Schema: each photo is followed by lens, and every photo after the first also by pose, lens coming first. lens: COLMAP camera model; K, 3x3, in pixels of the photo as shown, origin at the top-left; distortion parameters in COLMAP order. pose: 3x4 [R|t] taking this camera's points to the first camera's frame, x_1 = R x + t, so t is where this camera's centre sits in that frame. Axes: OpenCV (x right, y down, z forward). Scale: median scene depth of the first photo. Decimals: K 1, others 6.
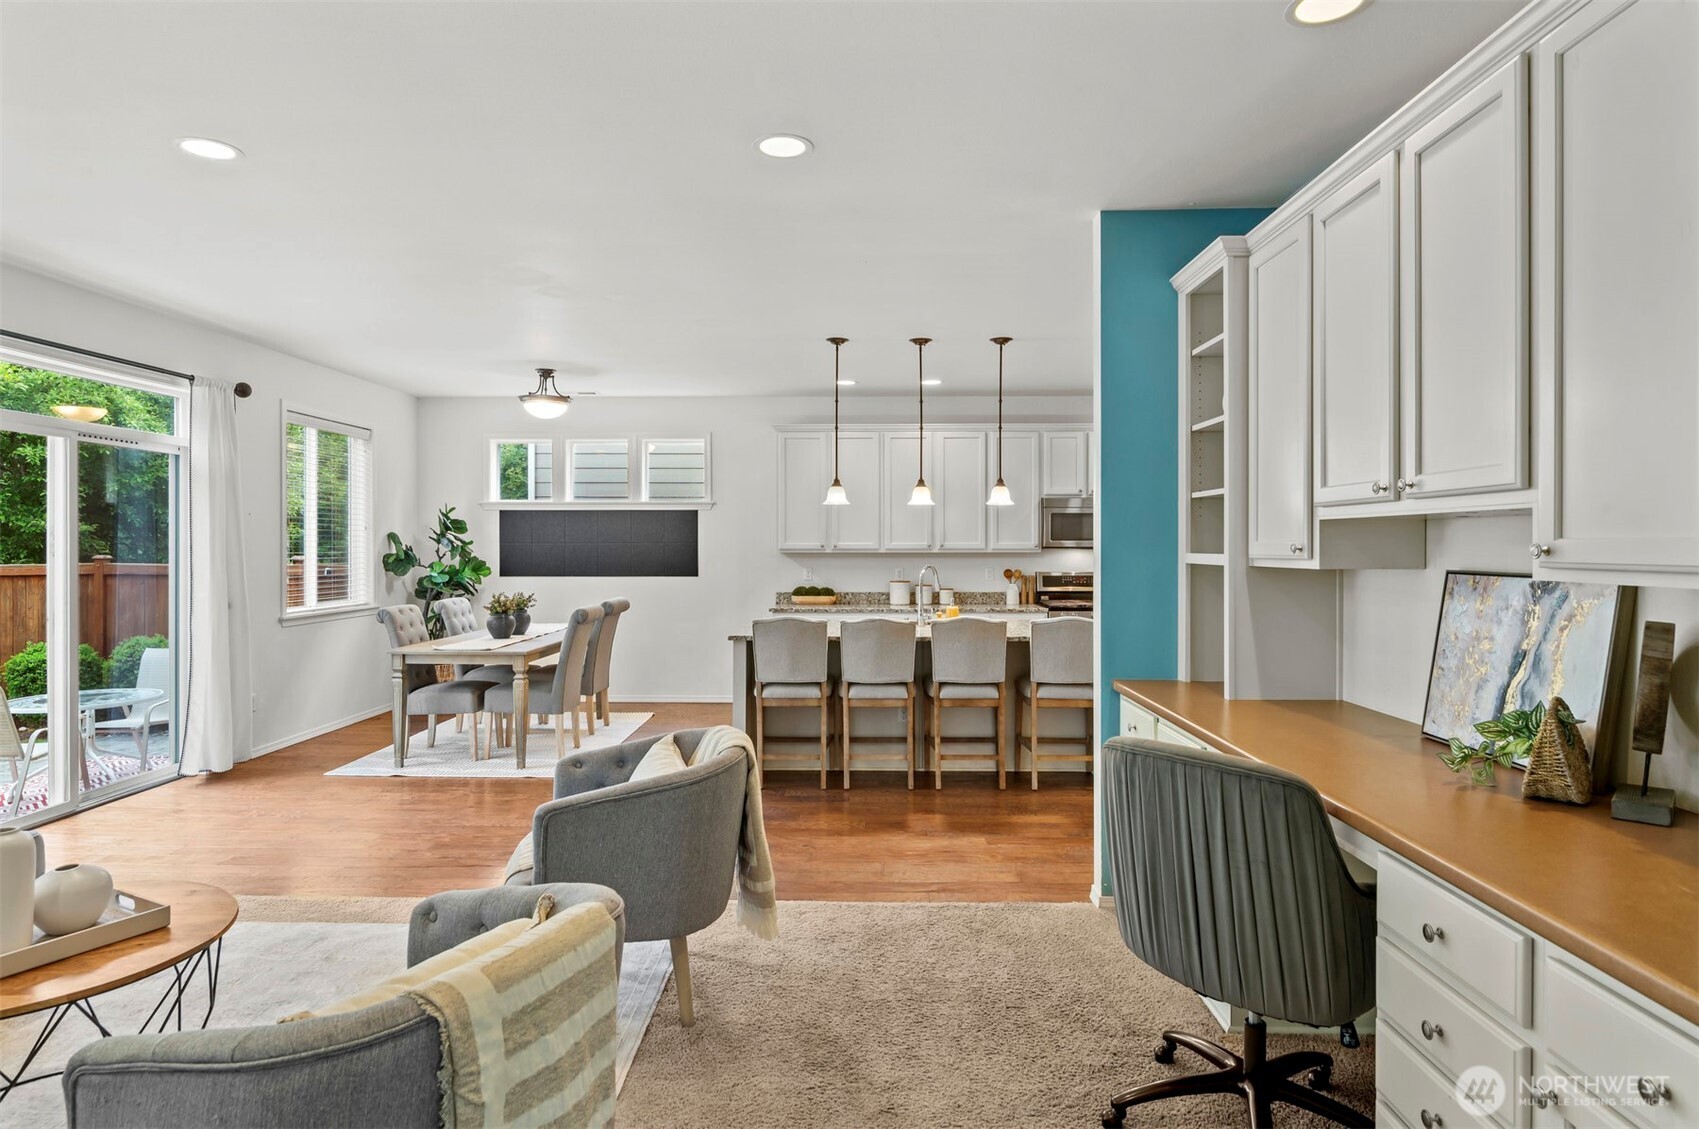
lens RADIAL K [[944.9, 0, 852.5], [0, 944.9, 556.7], [0, 0, 1]] dist [-0.003248, -0.000891]
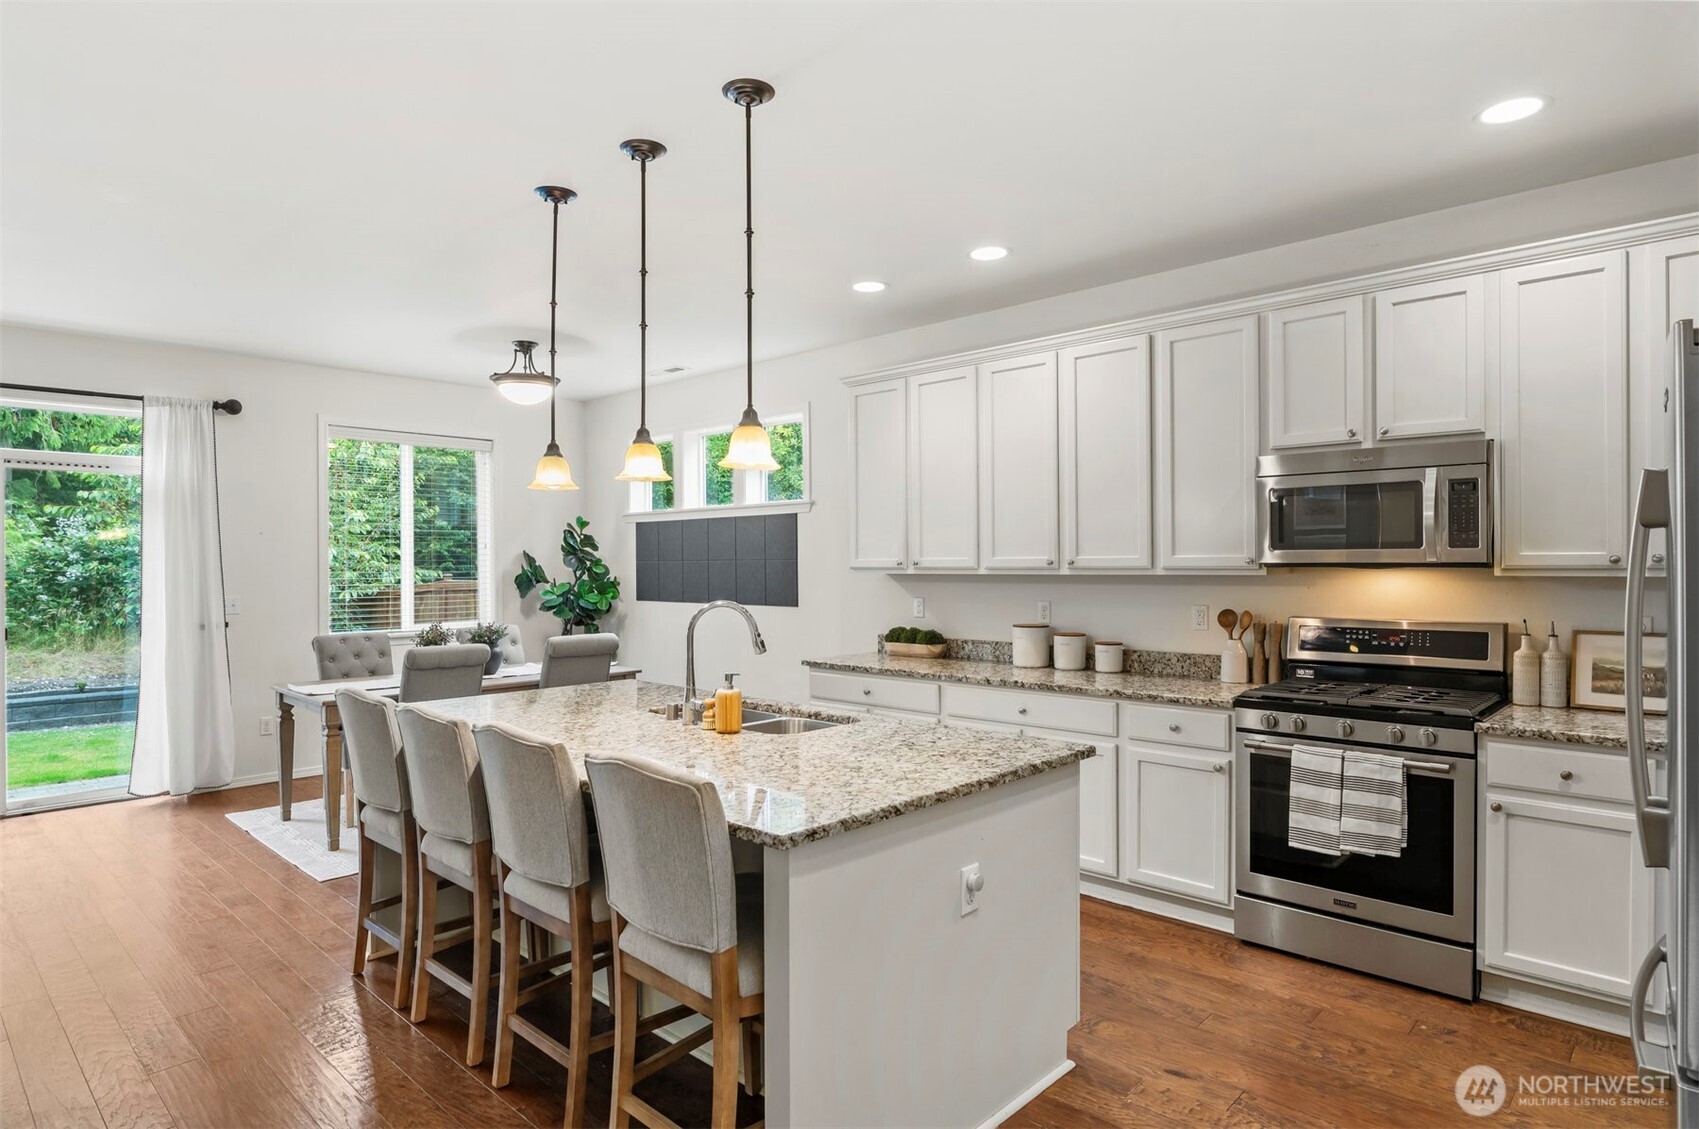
lens RADIAL K [[944.9, 0, 849.5], [0, 944.9, 565.0], [0, 0, 1]] dist [-0.003248, -0.000891]
pose [[0.737252, -0.002126, -0.675614, 0.351293], [-0.002656, 0.999978, -0.006044, -0.006031], [0.675612, 0.006250, 0.737231, 0.512318]]
